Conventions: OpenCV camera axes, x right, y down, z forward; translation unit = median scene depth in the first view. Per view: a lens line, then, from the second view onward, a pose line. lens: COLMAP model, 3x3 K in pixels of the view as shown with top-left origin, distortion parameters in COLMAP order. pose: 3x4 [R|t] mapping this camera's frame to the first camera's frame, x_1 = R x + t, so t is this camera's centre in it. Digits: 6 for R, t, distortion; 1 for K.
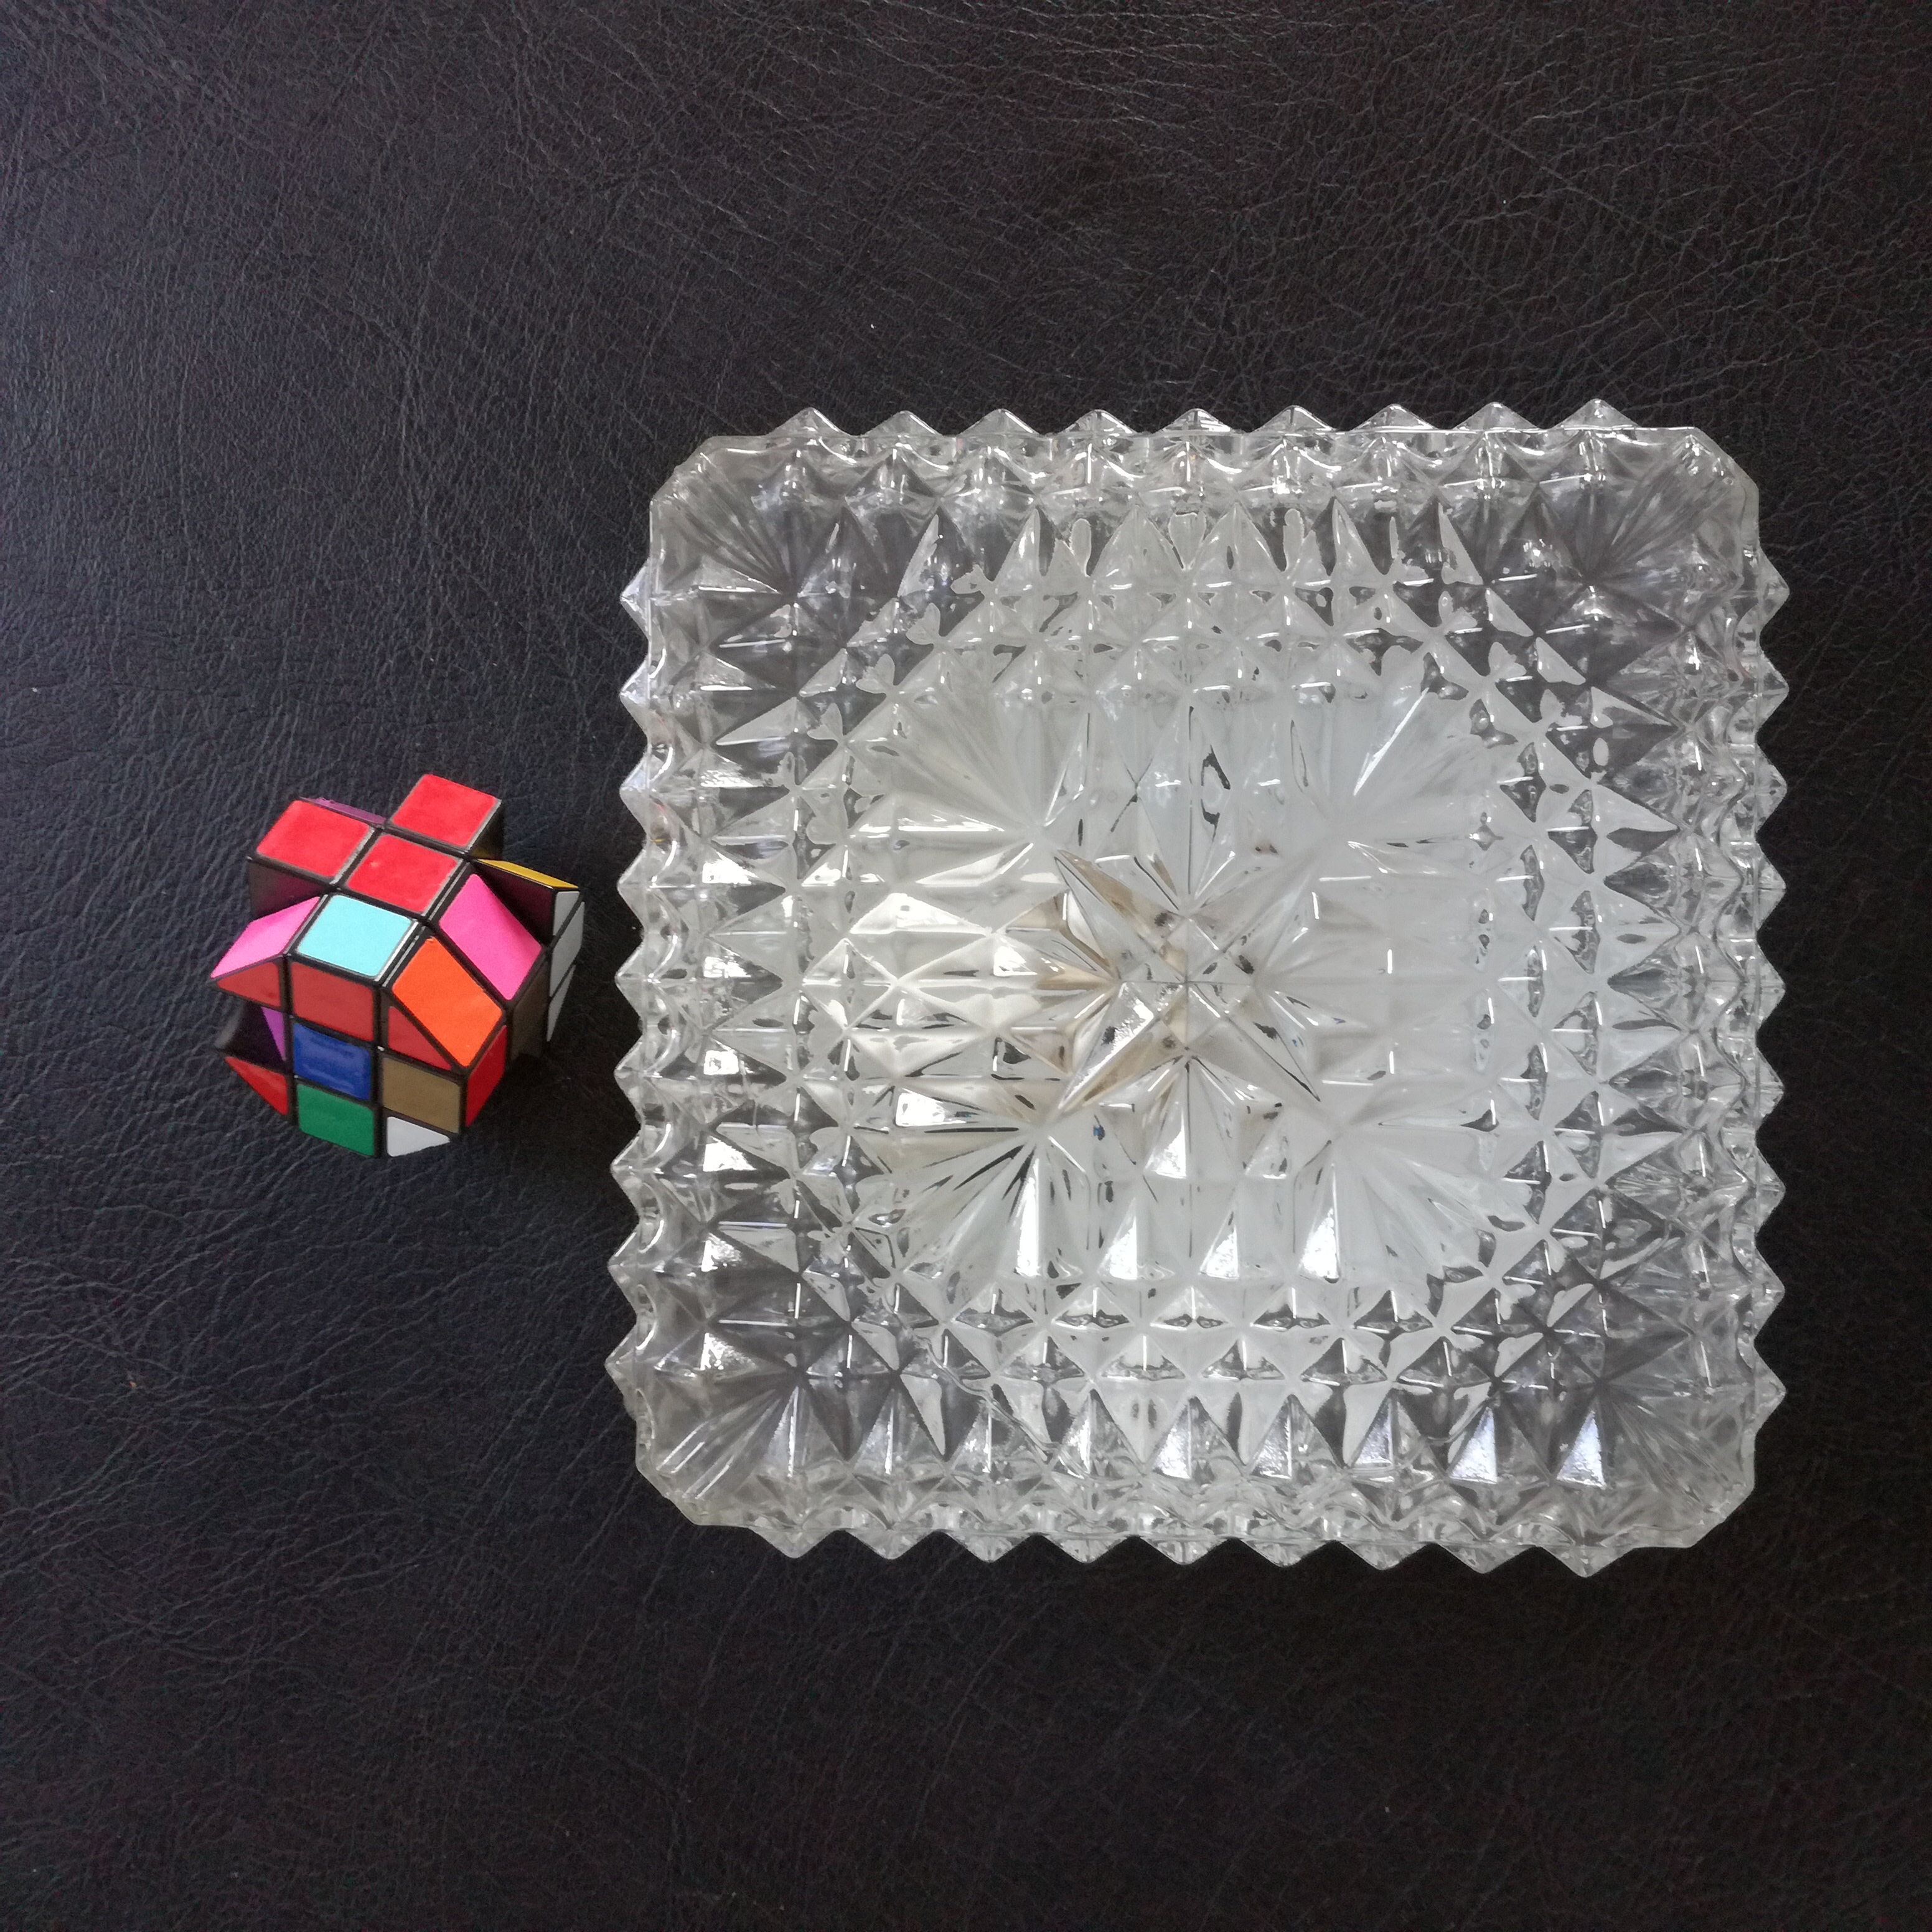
lens RADIAL K [[1929.7, 0, 966.0], [0, 1929.7, 966.0], [0, 0, 1]] dist [0.128636, -0.501806]
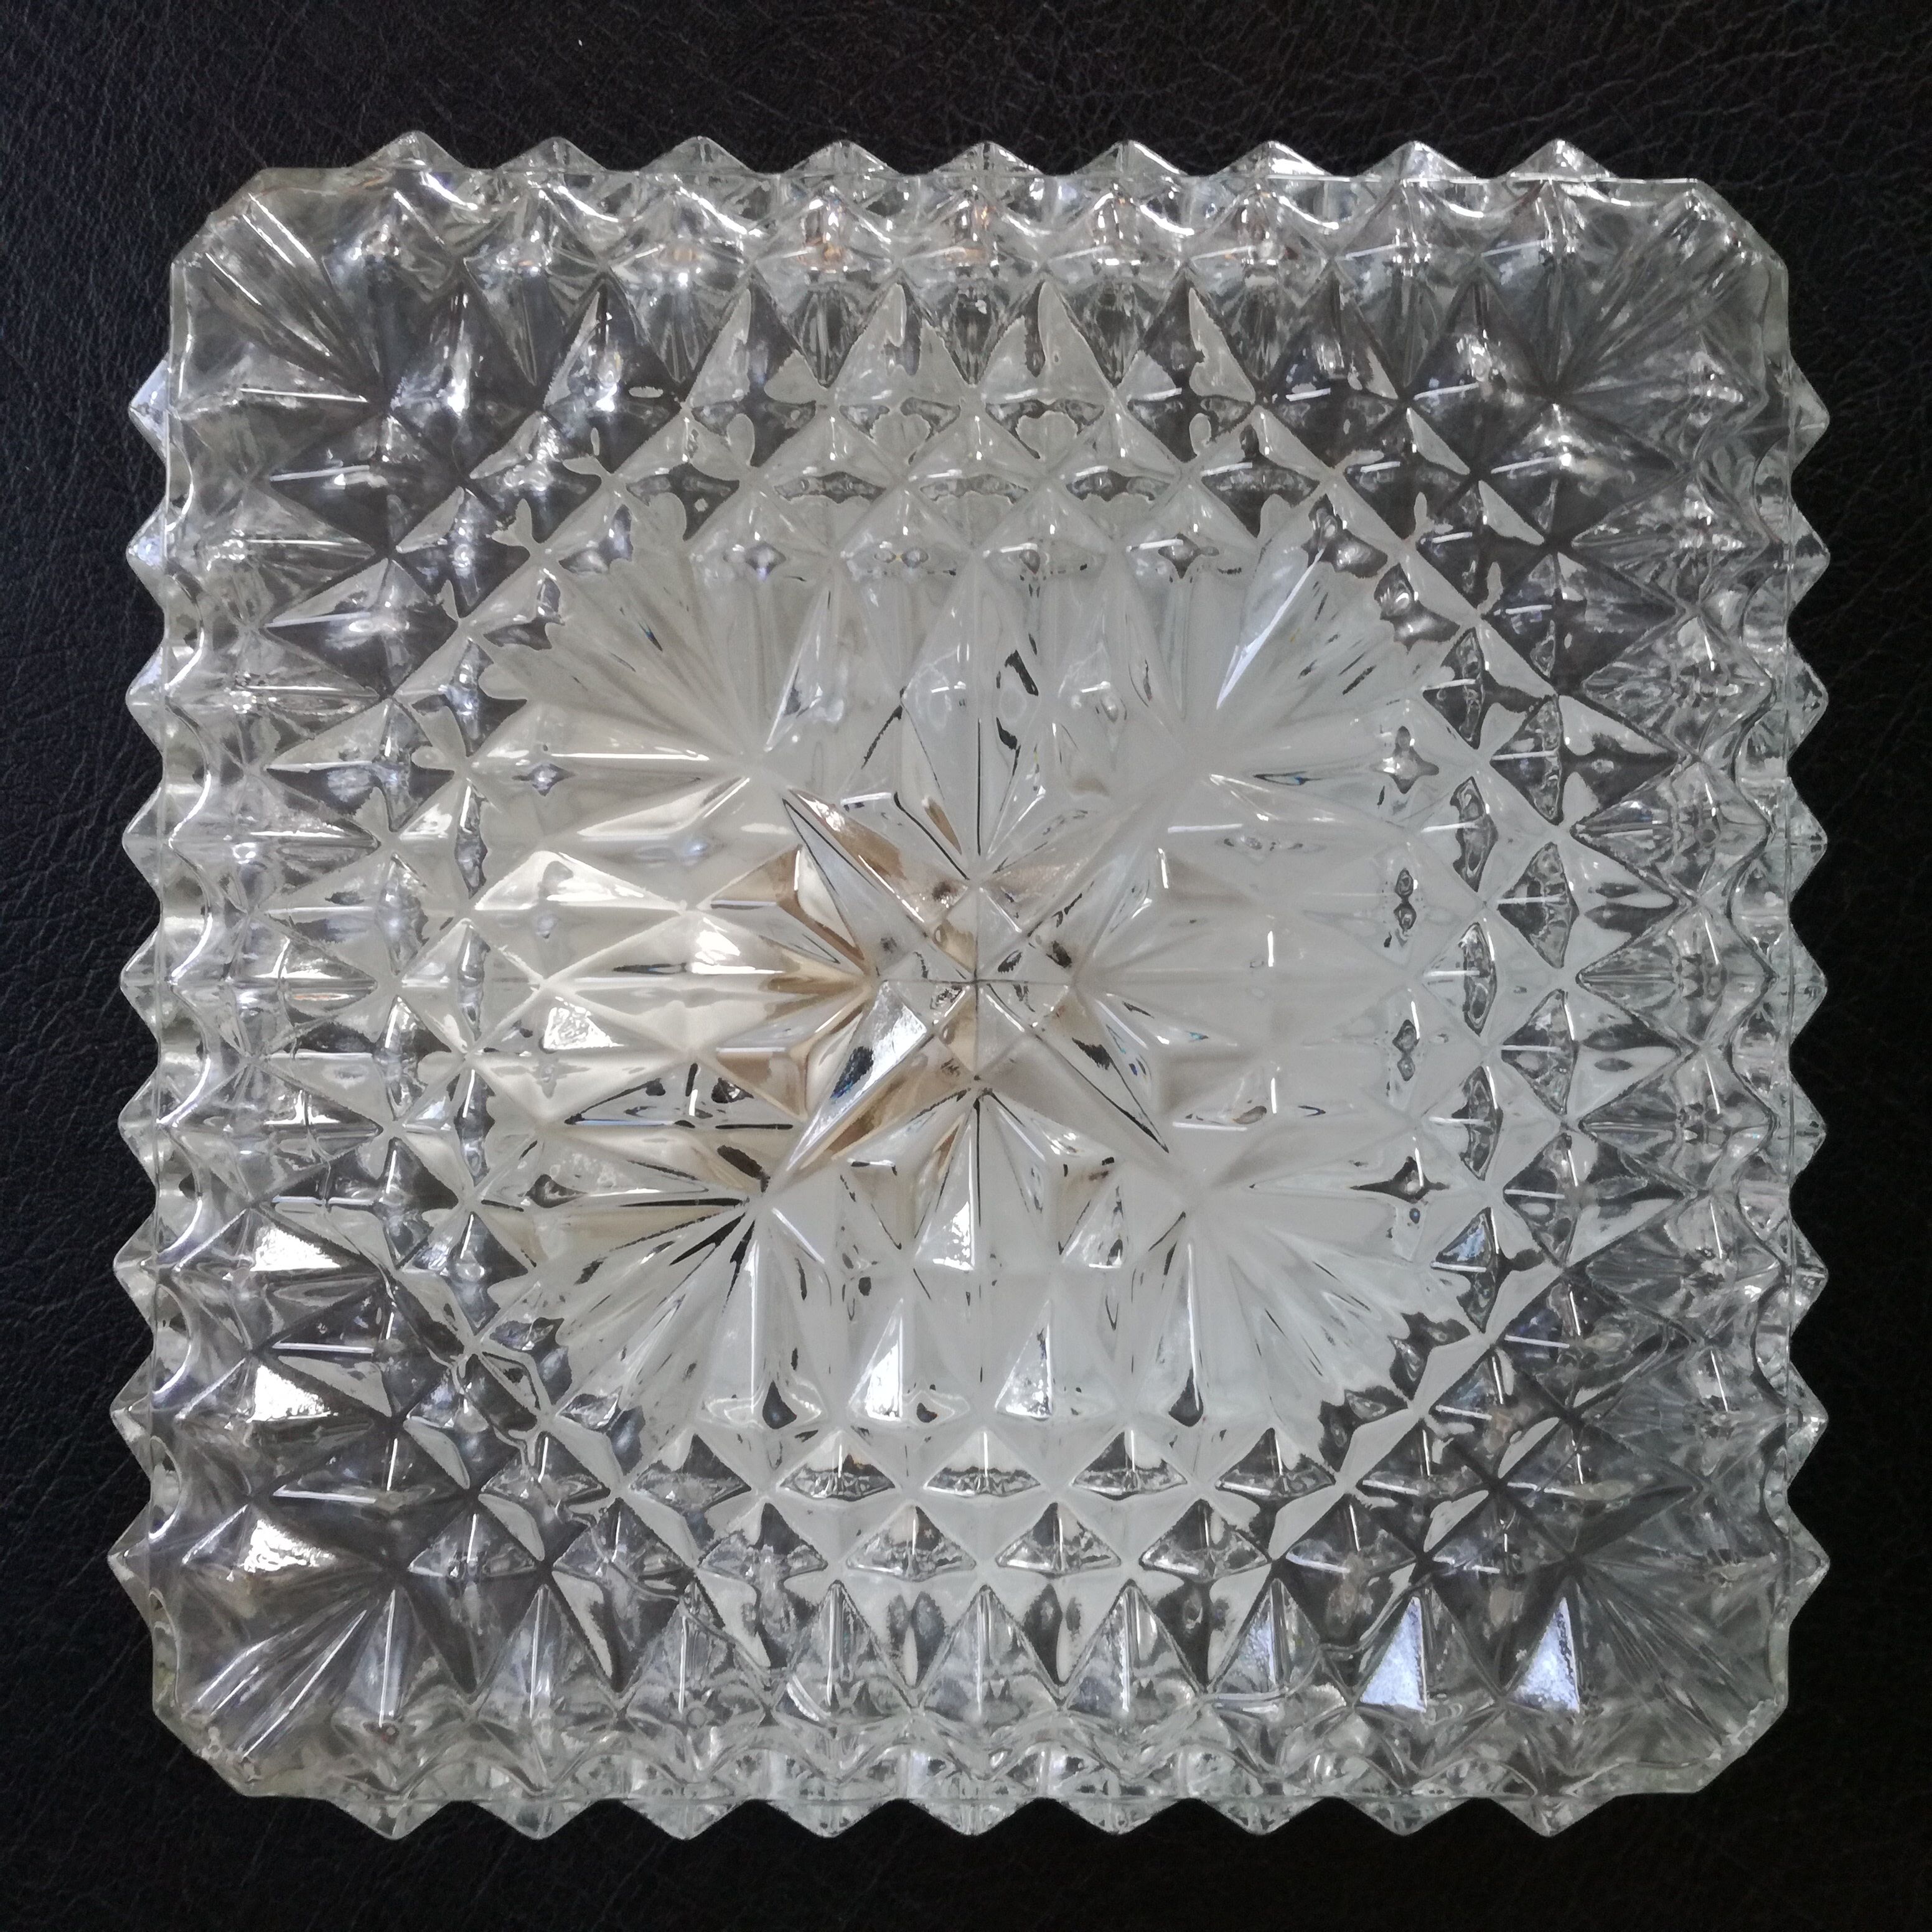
lens RADIAL K [[2289.4, 0, 963.7], [0, 2289.4, 980.0], [0, 0, 1]] dist [0.056295, -0.192105]
pose [[0.997553, -0.004117, 0.069788, 0.053610], [0.003700, 0.999975, 0.006106, 0.003054], [-0.069811, -0.005833, 0.997543, 0.196506]]
